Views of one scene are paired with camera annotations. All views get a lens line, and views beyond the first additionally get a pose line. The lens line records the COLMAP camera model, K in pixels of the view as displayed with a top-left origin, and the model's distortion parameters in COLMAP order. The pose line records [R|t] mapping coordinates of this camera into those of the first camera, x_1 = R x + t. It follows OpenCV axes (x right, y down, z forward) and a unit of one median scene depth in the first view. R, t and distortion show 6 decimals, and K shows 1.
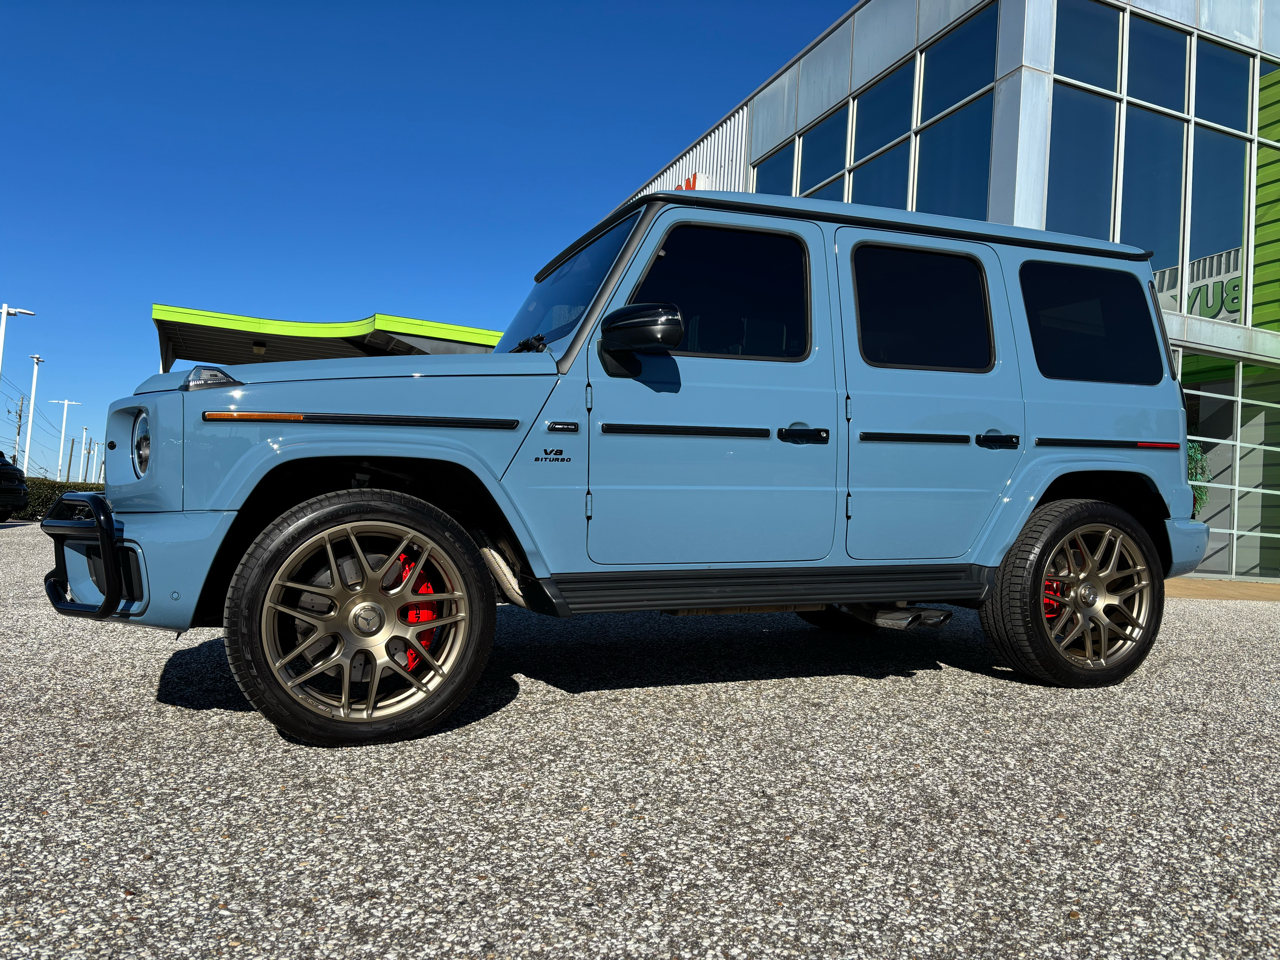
lens RADIAL K [[968.0, 0, 634.5], [0, 968.0, 483.6], [0, 0, 1]] dist [0.040150, -0.045073]
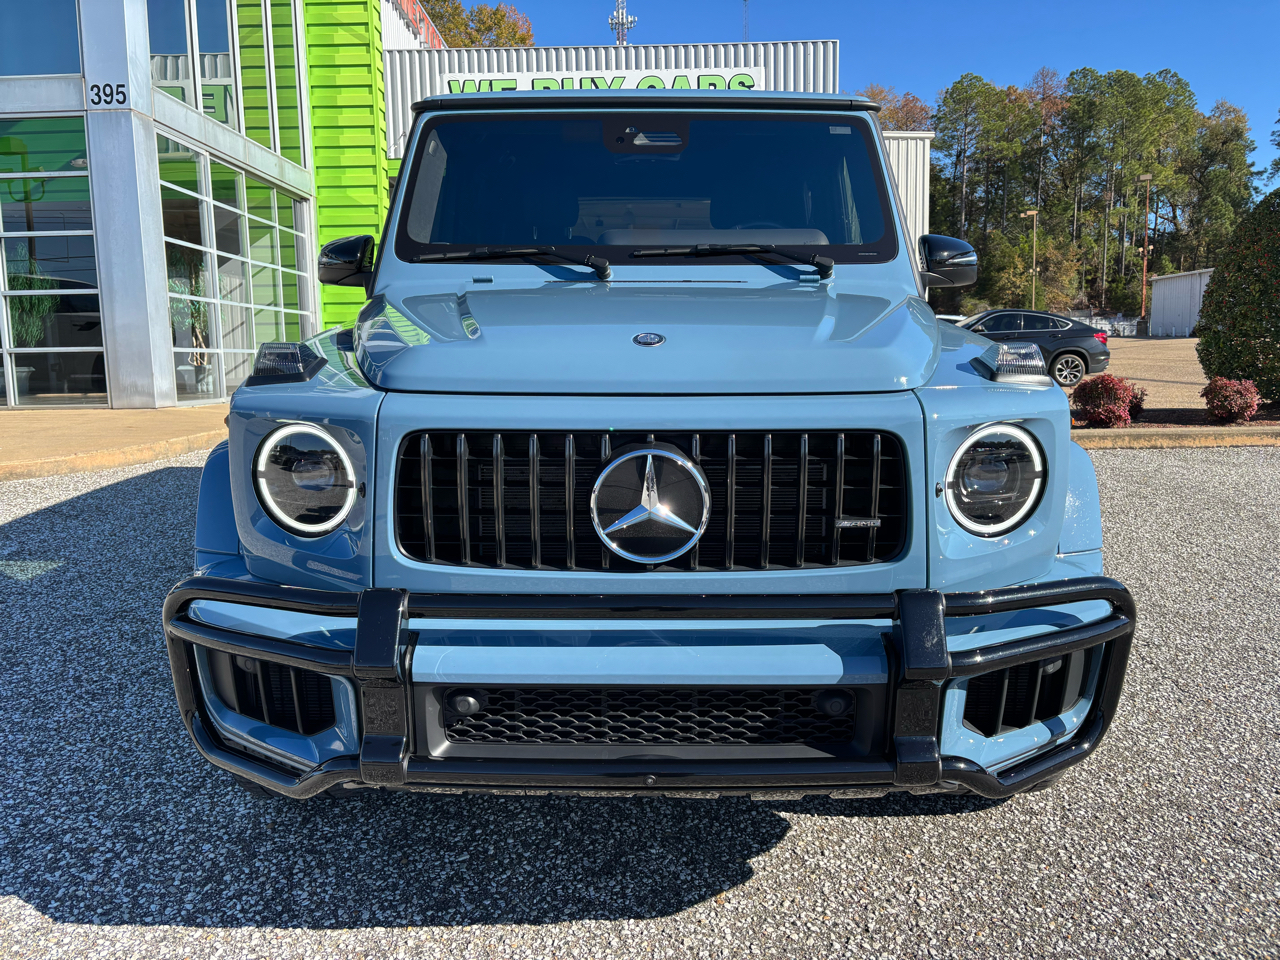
lens RADIAL K [[962.3, 0, 640.0], [0, 962.3, 480.0], [0, 0, 1]] dist [0.062734, -0.075315]
pose [[0.378431, -0.187537, 0.906432, -0.958080], [-0.006618, 0.978687, 0.205249, -0.133955], [-0.925606, -0.083671, 0.369125, 0.840549]]
